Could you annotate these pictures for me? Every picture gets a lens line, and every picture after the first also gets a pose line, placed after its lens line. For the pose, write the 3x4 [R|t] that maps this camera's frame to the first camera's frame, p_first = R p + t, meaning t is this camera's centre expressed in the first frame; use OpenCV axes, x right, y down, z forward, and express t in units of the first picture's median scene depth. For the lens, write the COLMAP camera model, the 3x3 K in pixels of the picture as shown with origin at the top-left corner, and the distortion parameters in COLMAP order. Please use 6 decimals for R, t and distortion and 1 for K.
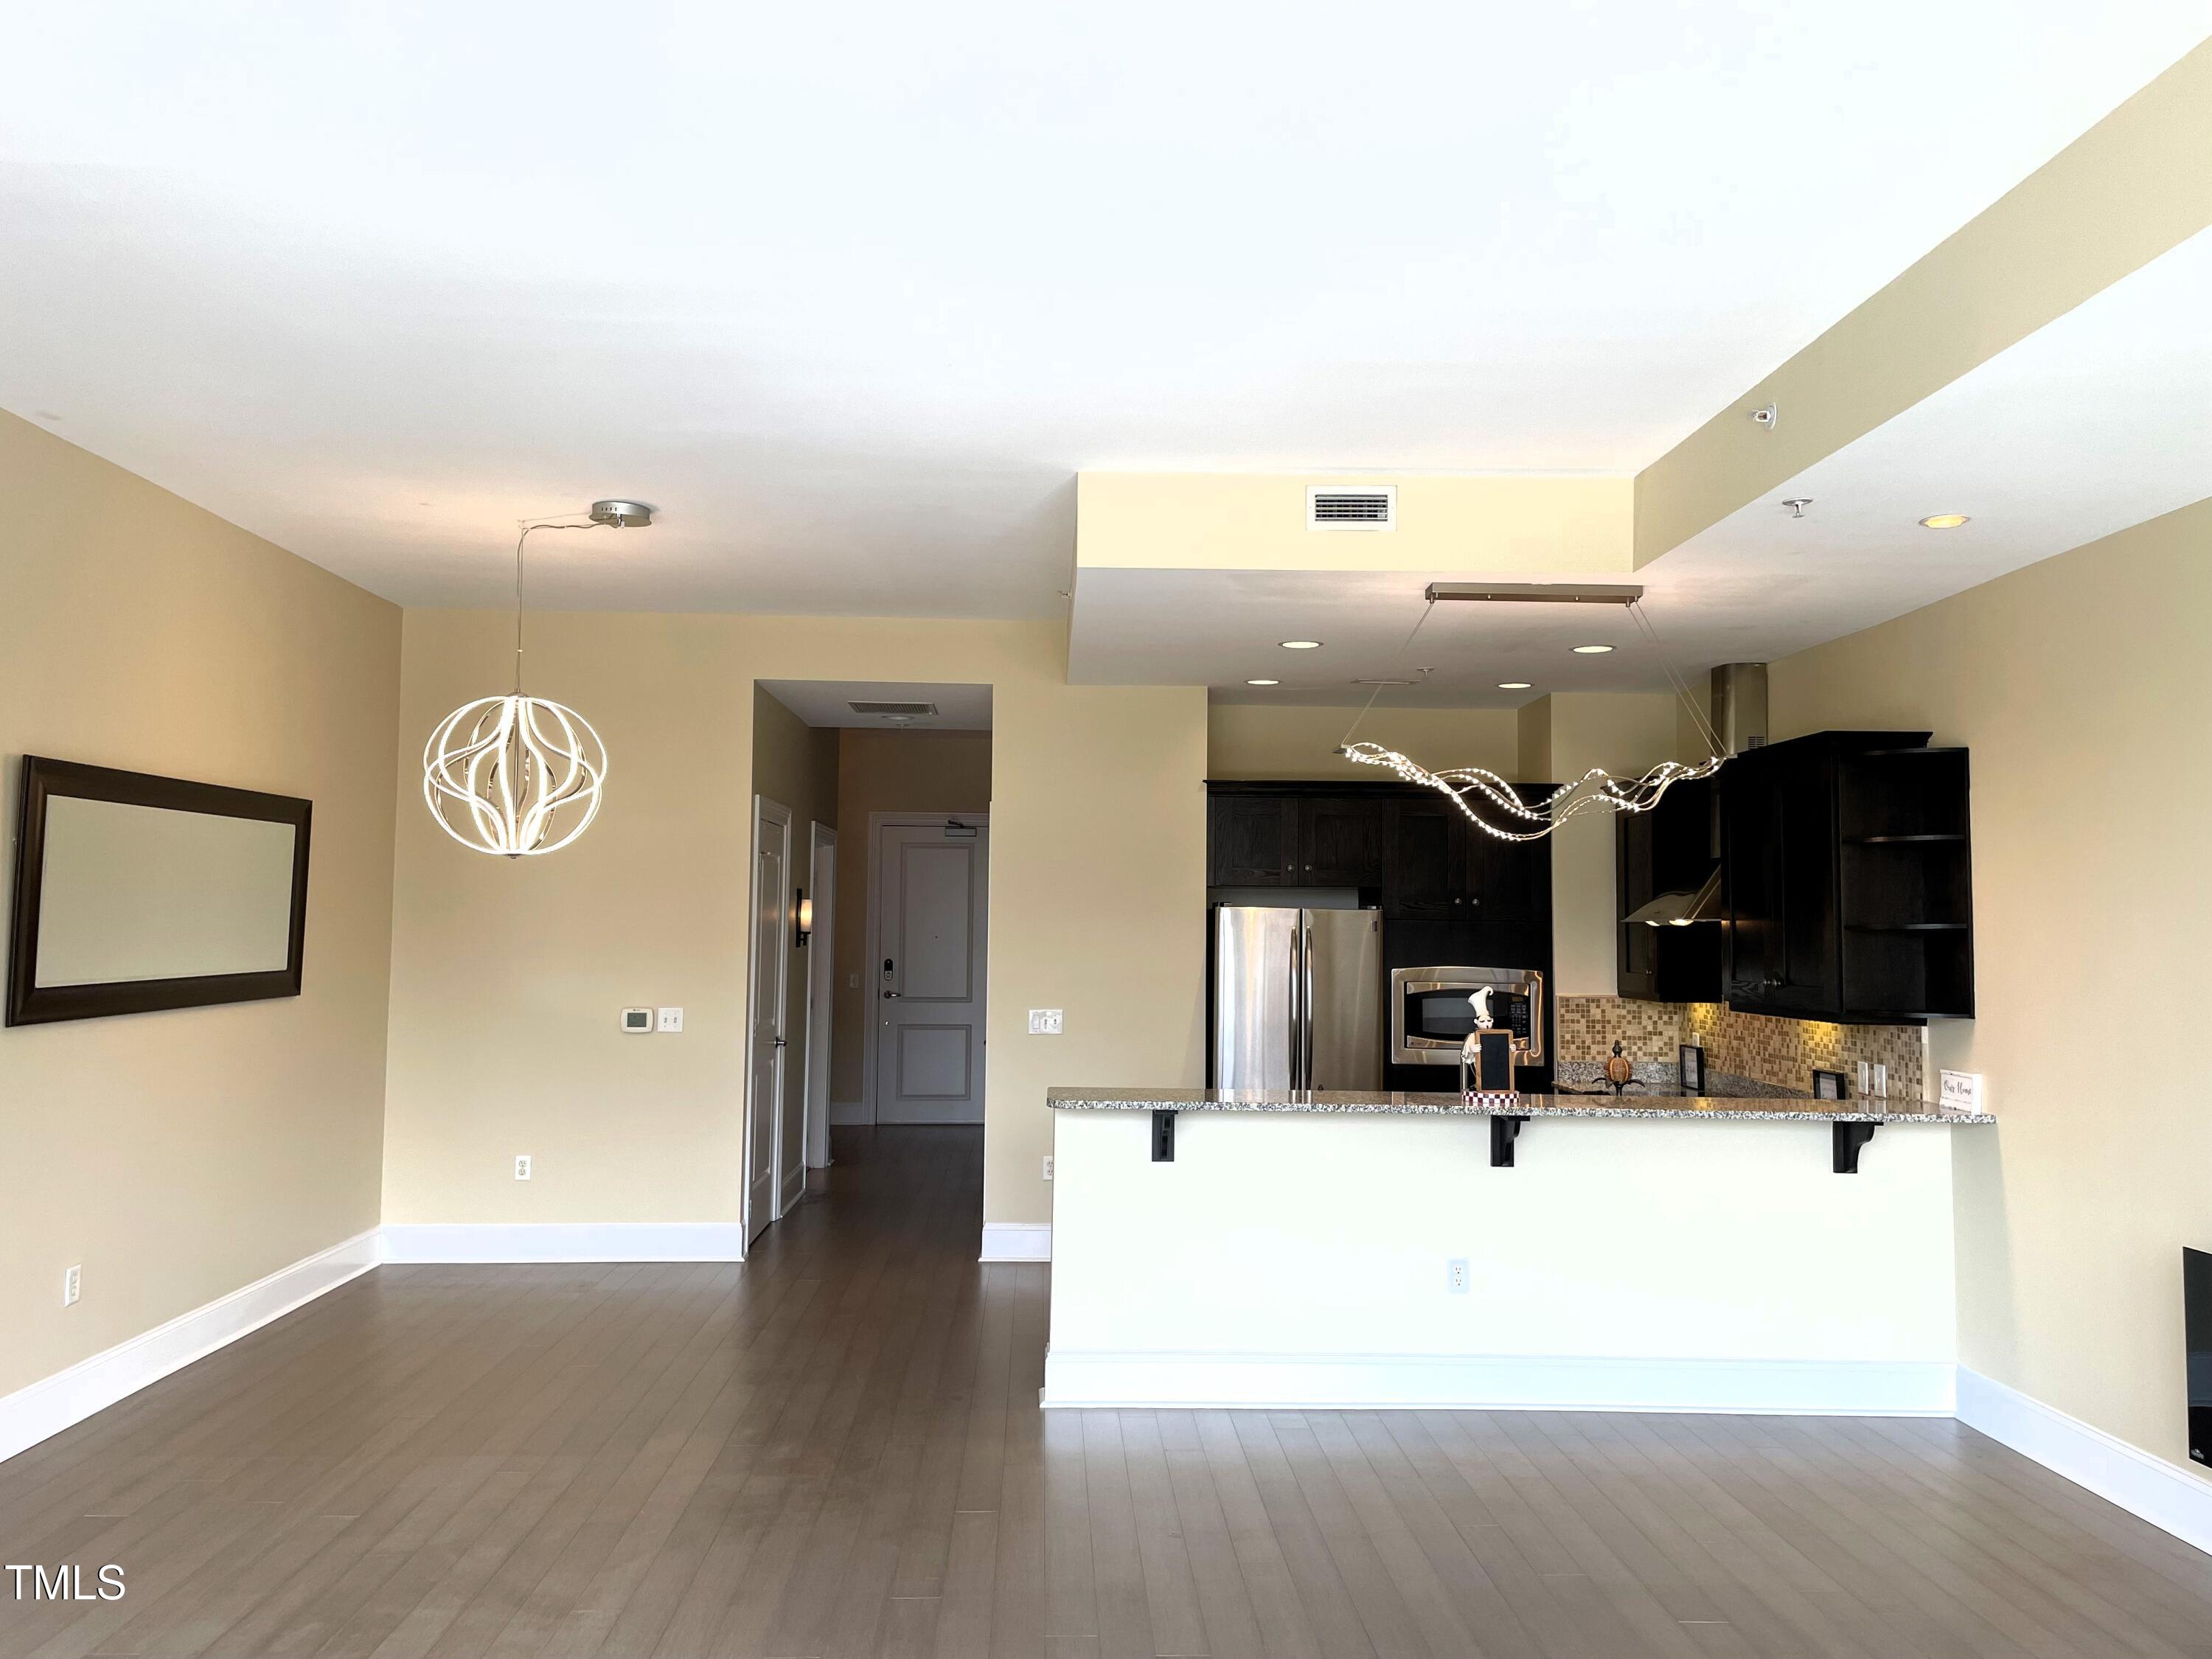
lens RADIAL K [[1672.4, 0, 1135.2], [0, 1672.4, 818.8], [0, 0, 1]] dist [0.058682, -0.082683]
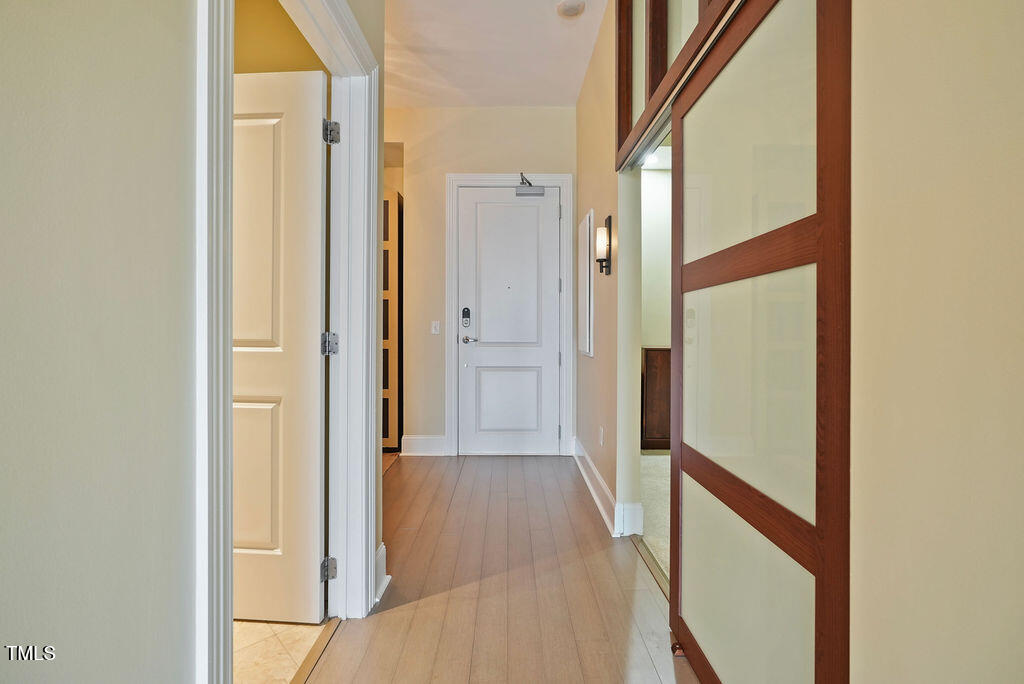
lens RADIAL K [[464.8, 0, 509.6], [0, 464.8, 334.2], [0, 0, 1]] dist [-0.009736, 0.003750]
pose [[0.998544, -0.005164, -0.053686, -0.171417], [0.009119, 0.997241, 0.073676, 0.131722], [0.053158, -0.074058, 0.995836, 1.164215]]
